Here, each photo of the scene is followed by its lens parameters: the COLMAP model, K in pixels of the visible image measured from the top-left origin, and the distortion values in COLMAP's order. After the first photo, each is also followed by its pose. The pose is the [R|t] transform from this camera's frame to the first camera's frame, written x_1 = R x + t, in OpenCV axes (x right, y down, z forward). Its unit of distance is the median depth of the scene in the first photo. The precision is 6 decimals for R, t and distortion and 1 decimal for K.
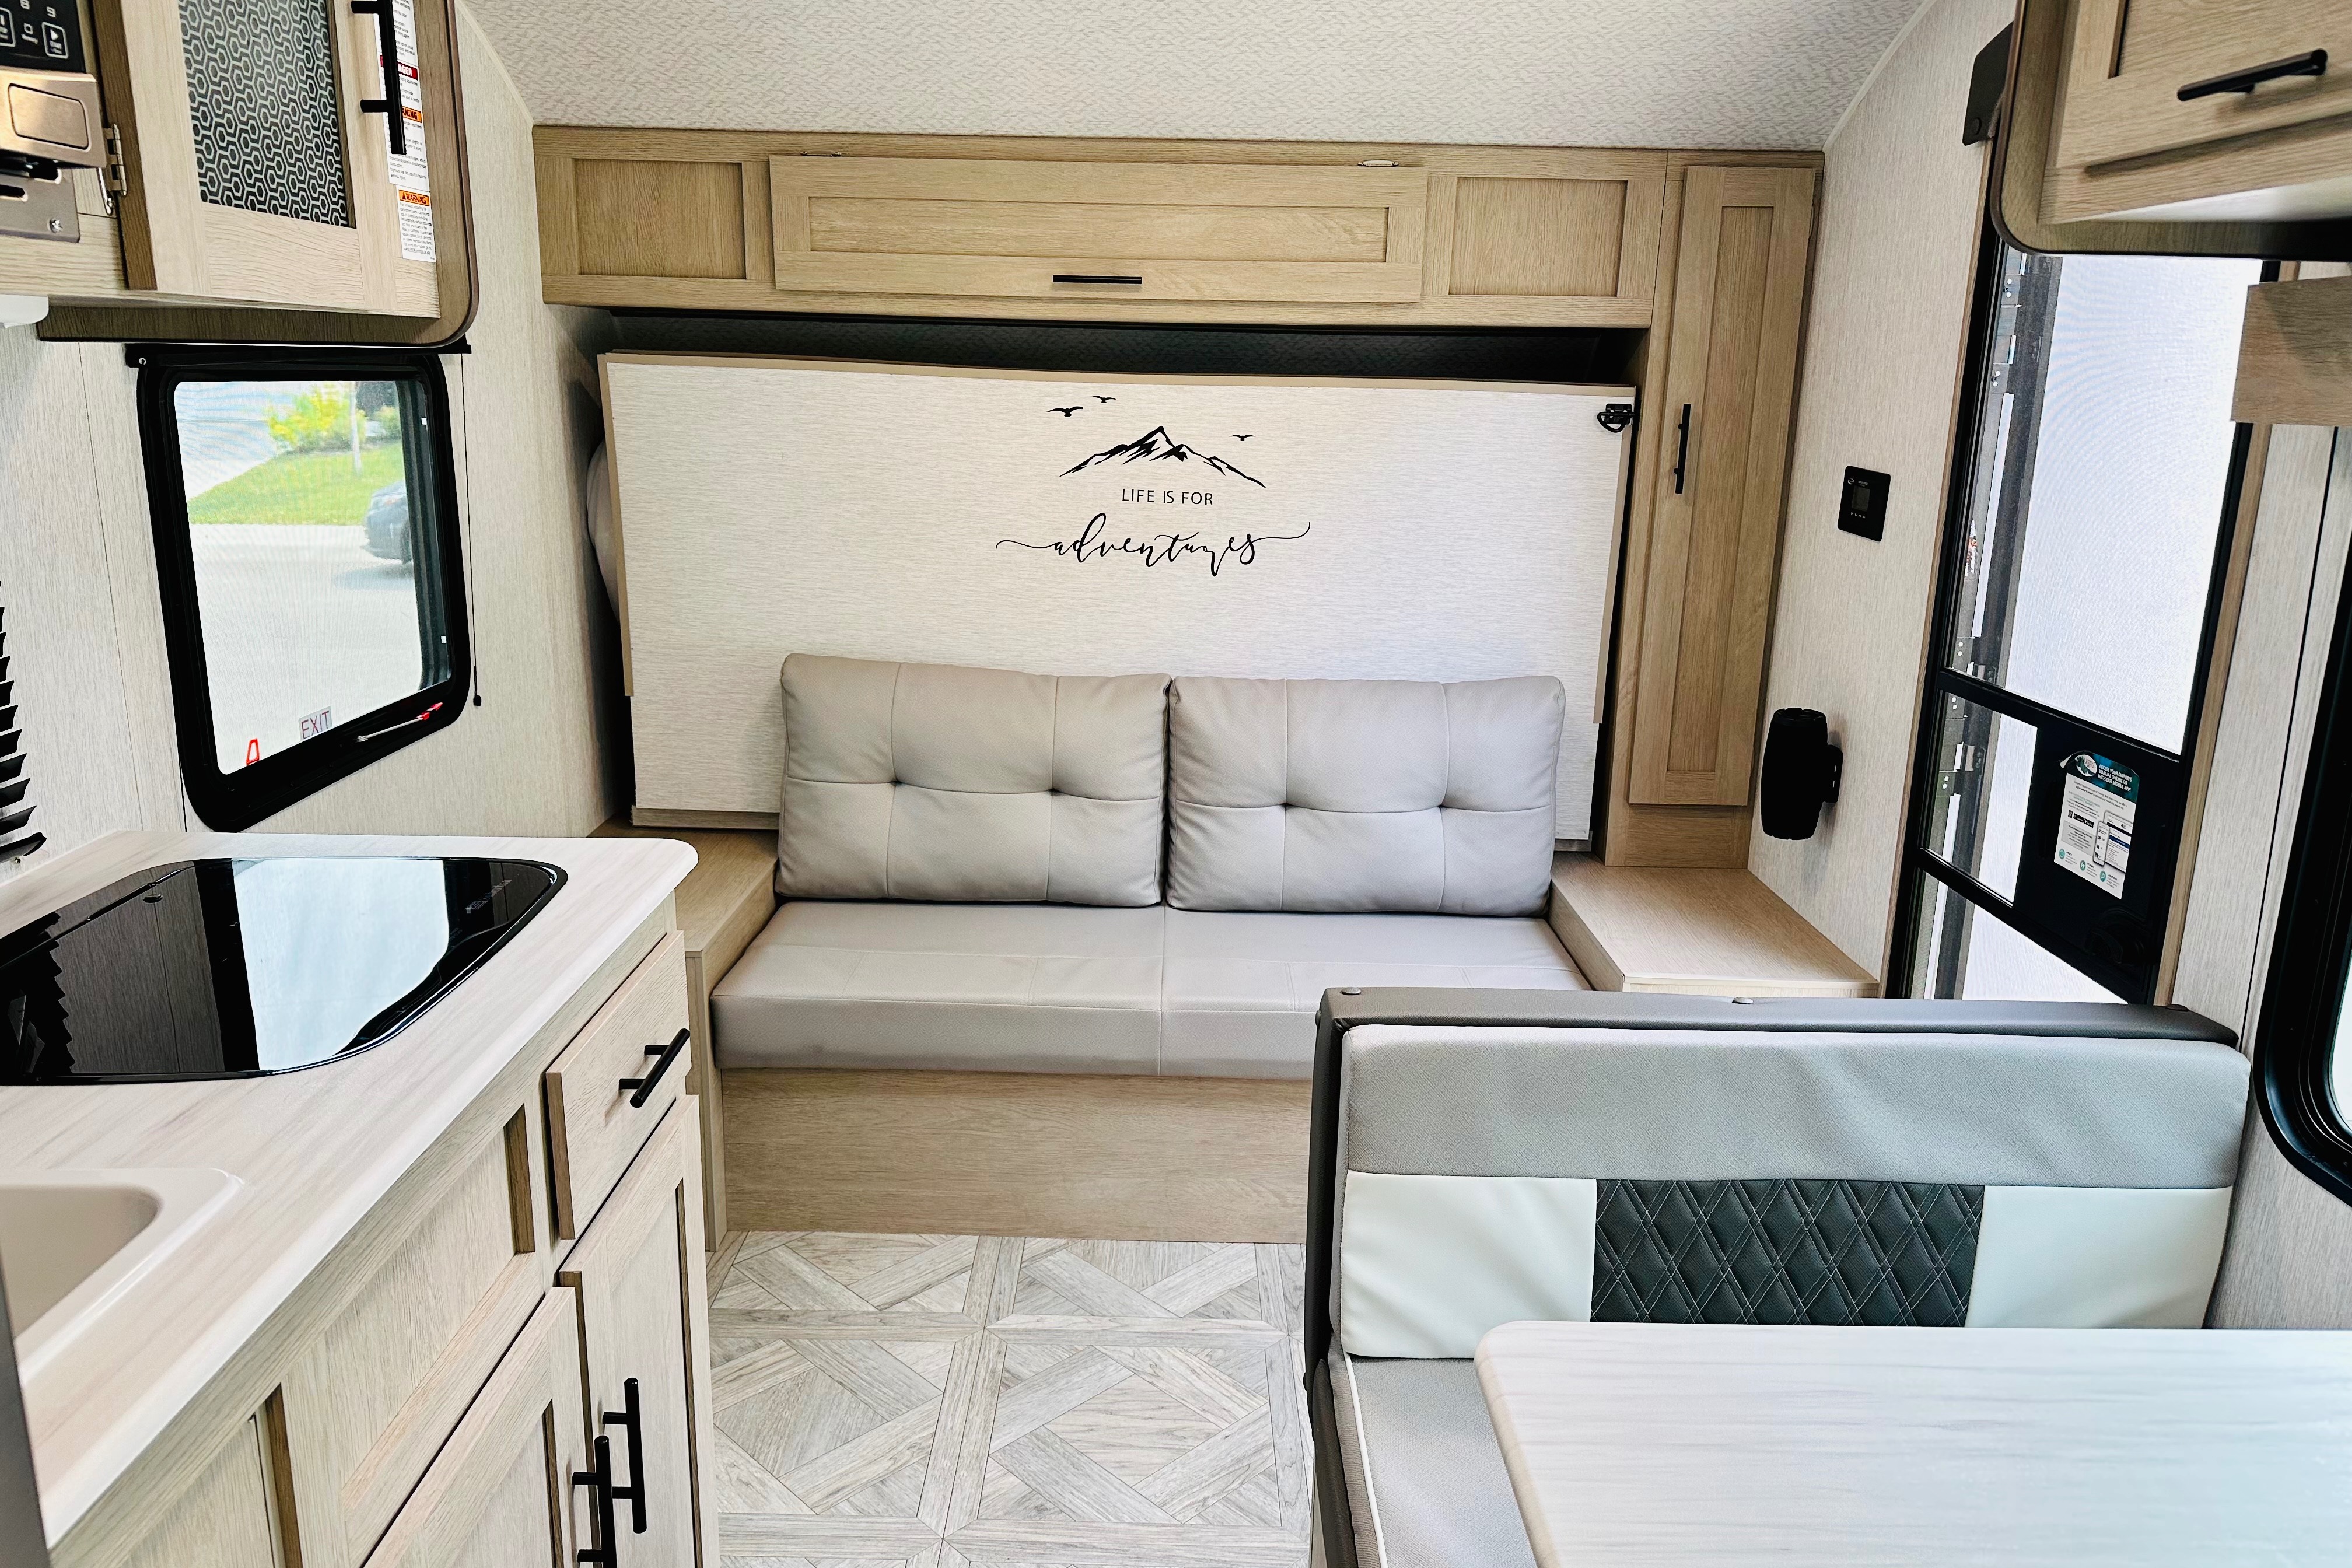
lens RADIAL K [[1655.7, 0, 1176.0], [0, 1655.7, 784.0], [0, 0, 1]] dist [0.137284, -0.227805]
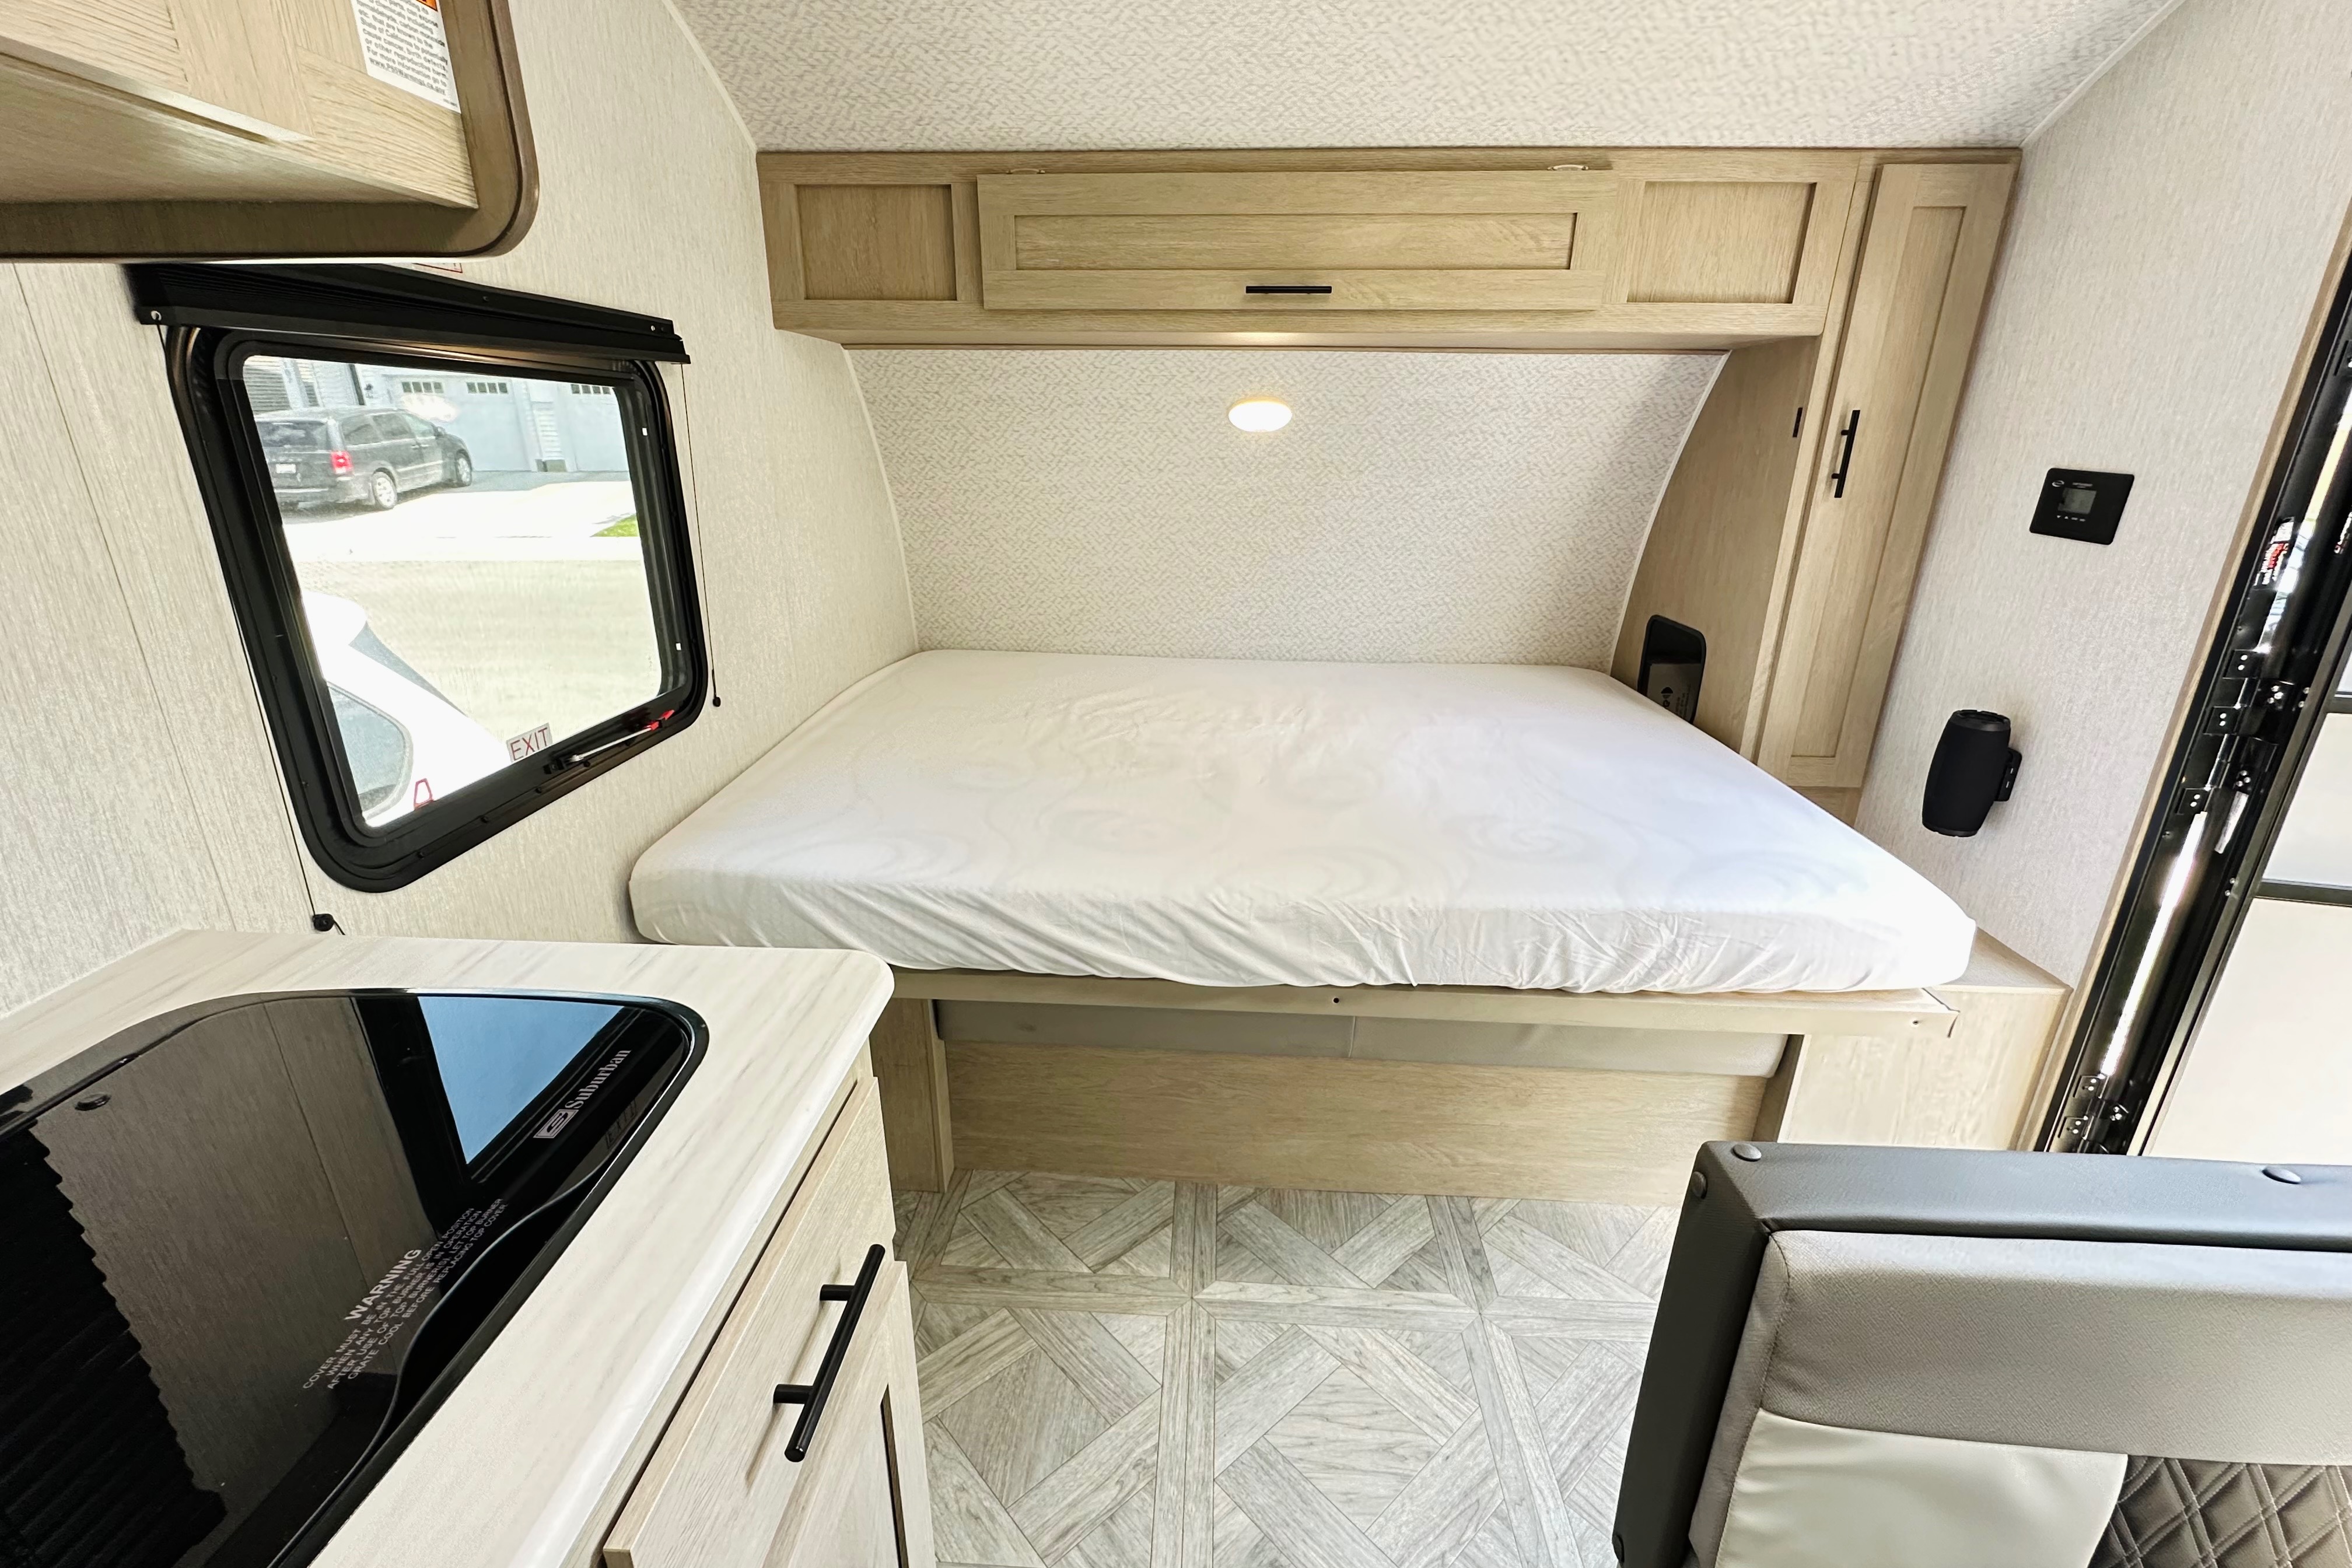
lens RADIAL K [[984.7, 0, 1170.7], [0, 984.7, 783.9], [0, 0, 1]] dist [0.003609, 0.000103]
pose [[0.998804, 0.007096, -0.048370, -0.088340], [-0.002494, 0.995517, 0.094549, -0.054207], [0.048824, -0.094316, 0.994344, 0.360341]]
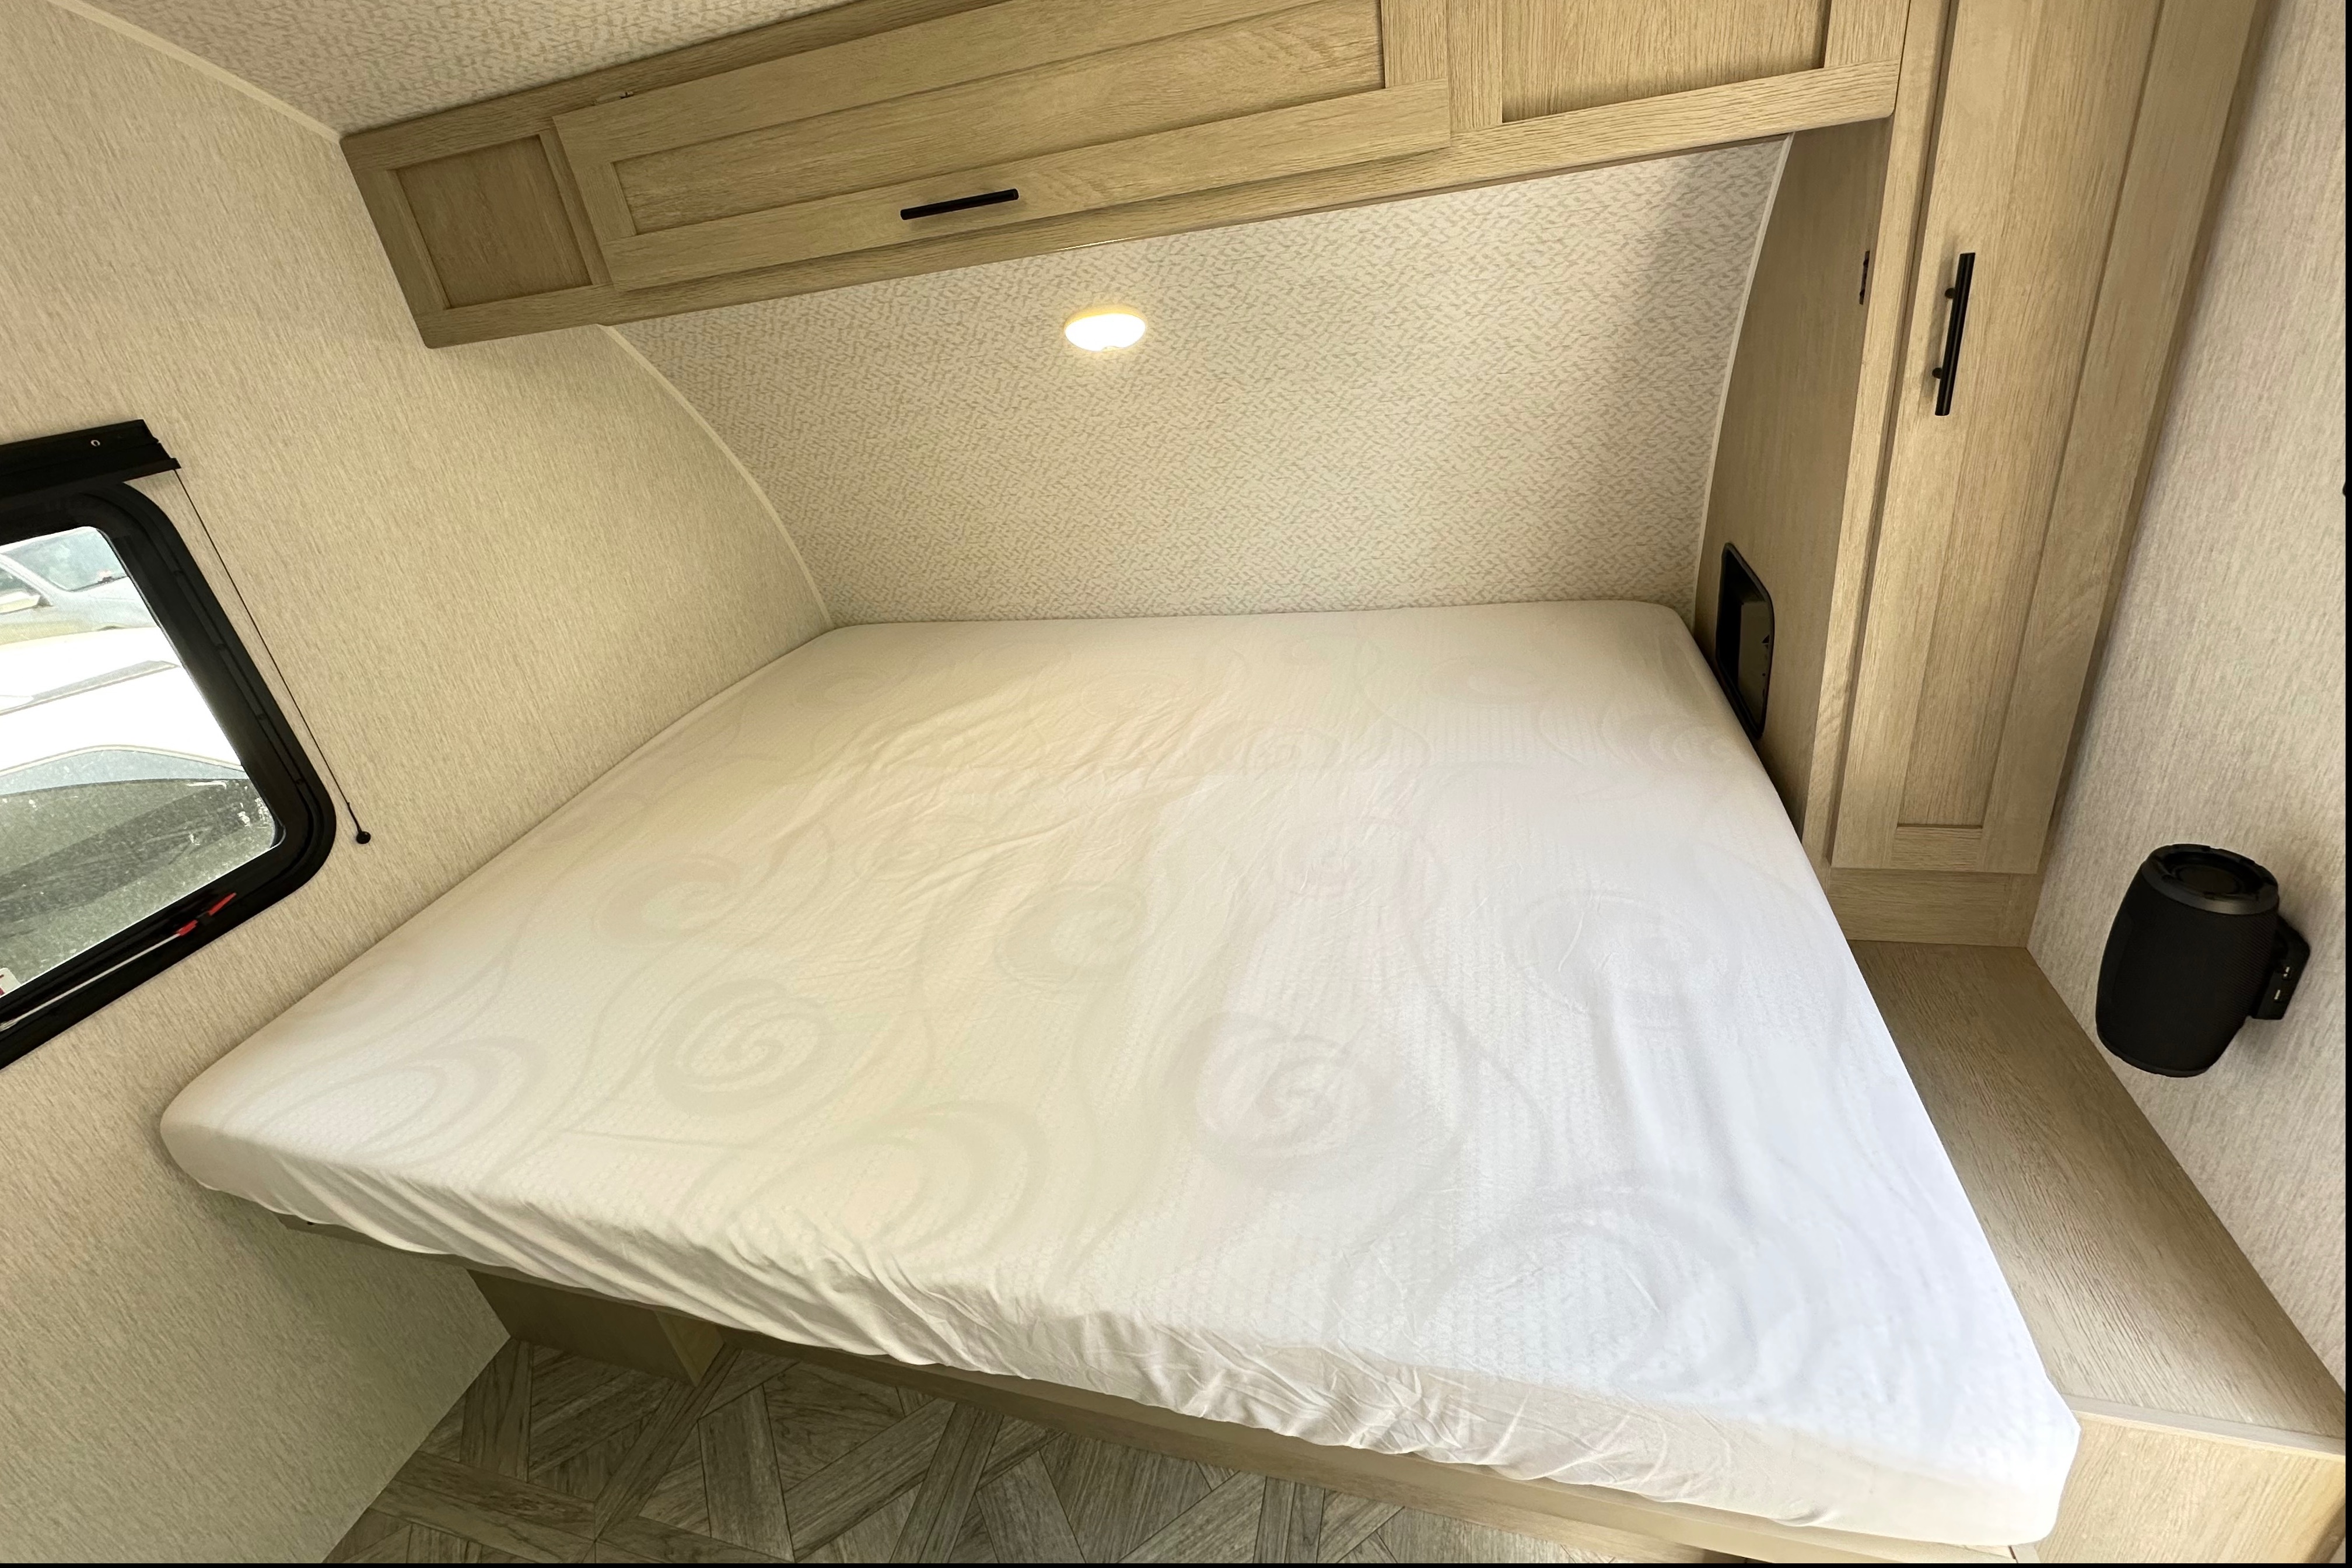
lens RADIAL K [[984.4, 0, 1172.6], [0, 984.4, 678.2], [0, 0, 1]] dist [0.000683, -0.000009]
pose [[0.951480, -0.035198, -0.305689, 0.154188], [0.095311, 0.978291, 0.184019, -0.177775], [0.292576, -0.204226, 0.934179, 0.609433]]
